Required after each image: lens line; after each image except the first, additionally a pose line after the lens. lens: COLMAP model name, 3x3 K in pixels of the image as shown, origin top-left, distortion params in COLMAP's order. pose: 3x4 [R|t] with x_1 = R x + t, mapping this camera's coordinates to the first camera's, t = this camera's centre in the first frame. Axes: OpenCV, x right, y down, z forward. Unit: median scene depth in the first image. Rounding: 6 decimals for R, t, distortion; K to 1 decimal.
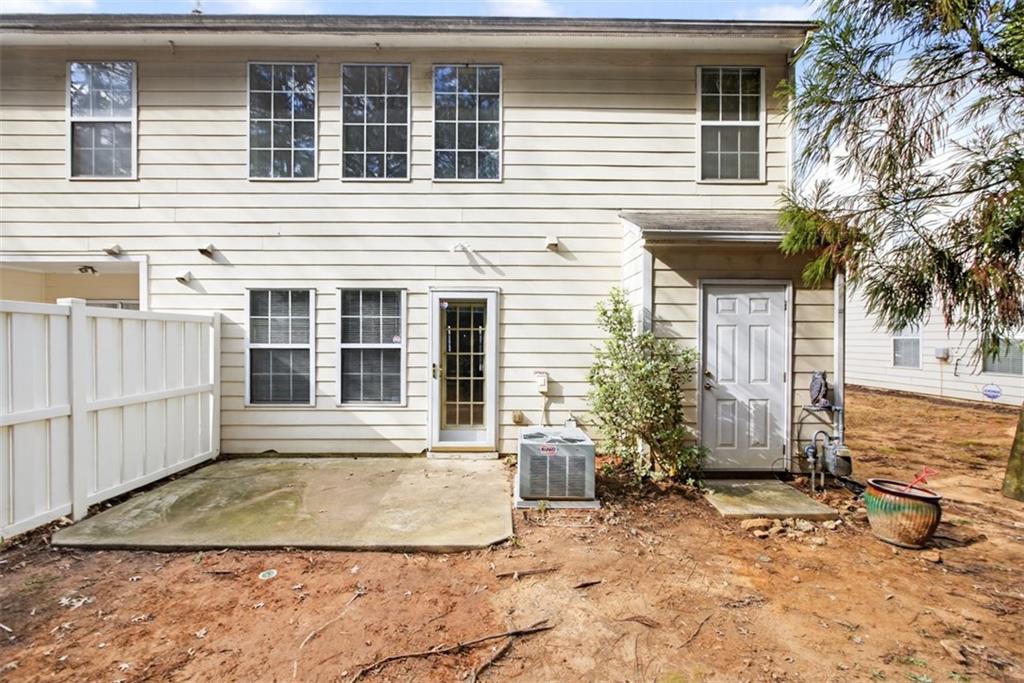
lens RADIAL K [[462.3, 0, 512.9], [0, 462.3, 342.5], [0, 0, 1]] dist [-0.007726, 0.005259]
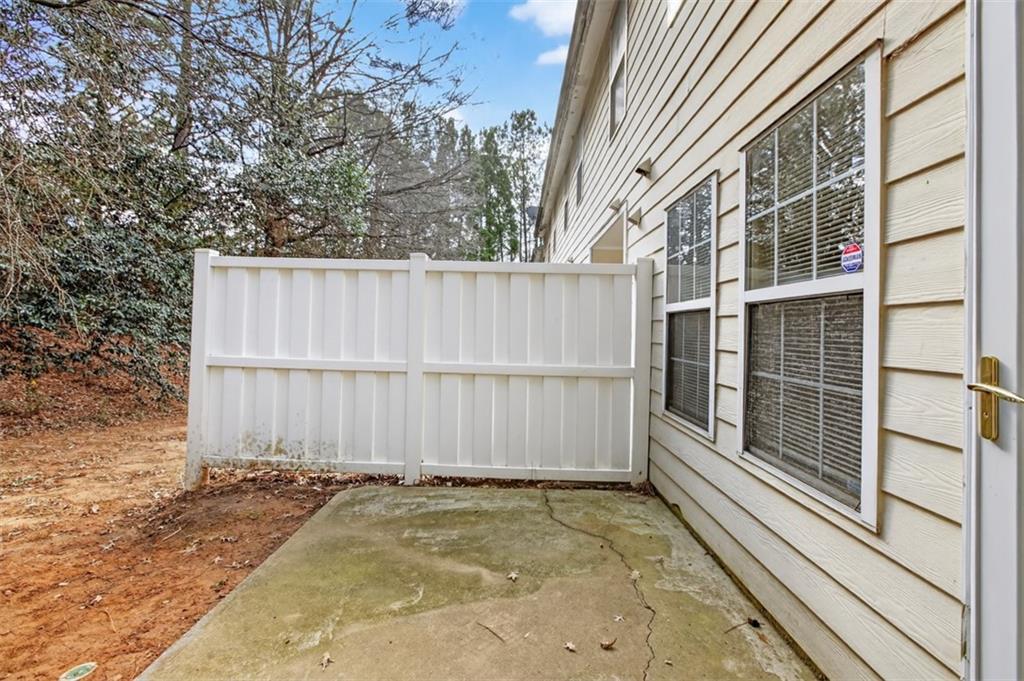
lens RADIAL K [[462.3, 0, 504.6], [0, 462.3, 315.3], [0, 0, 1]] dist [-0.007726, 0.005259]
pose [[-0.025439, -0.032377, -0.999152, 0.011991], [-0.030737, 0.999028, -0.031591, 0.041286], [0.999204, 0.029907, -0.026410, 0.836236]]
